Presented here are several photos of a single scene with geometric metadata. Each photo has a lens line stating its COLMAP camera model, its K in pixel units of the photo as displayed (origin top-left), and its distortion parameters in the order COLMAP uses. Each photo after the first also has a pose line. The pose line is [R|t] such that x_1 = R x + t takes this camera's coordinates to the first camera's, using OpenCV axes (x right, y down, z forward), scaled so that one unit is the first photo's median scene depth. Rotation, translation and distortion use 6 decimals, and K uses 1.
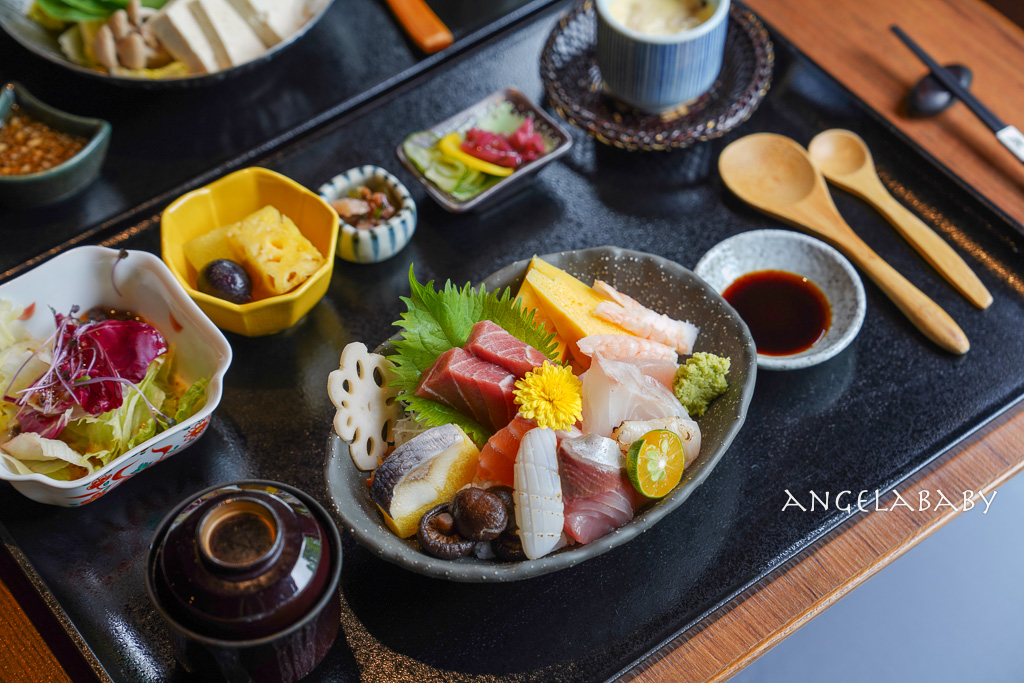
lens RADIAL K [[2120.1, 0, 512.0], [0, 2120.1, 341.5], [0, 0, 1]] dist [0.297285, -0.085076]
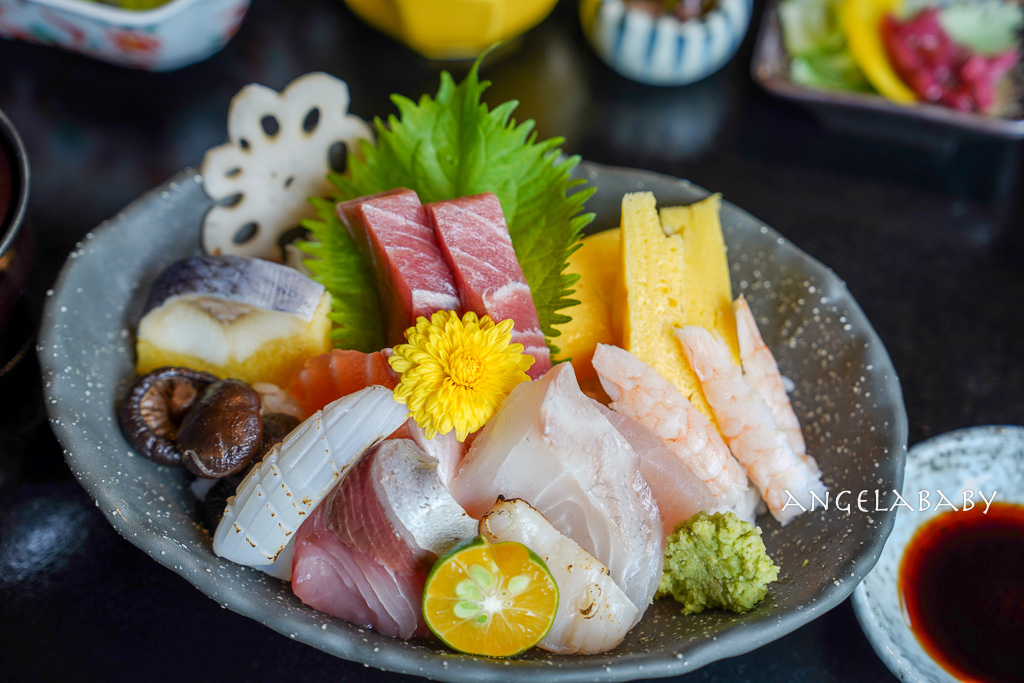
lens RADIAL K [[2120.1, 0, 512.0], [0, 2120.1, 341.5], [0, 0, 1]] dist [0.297285, -0.085076]
pose [[0.607382, 0.663431, -0.436975, 0.256839], [-0.630585, 0.737187, 0.242729, -0.118859], [0.483166, 0.128121, 0.866104, 0.535656]]
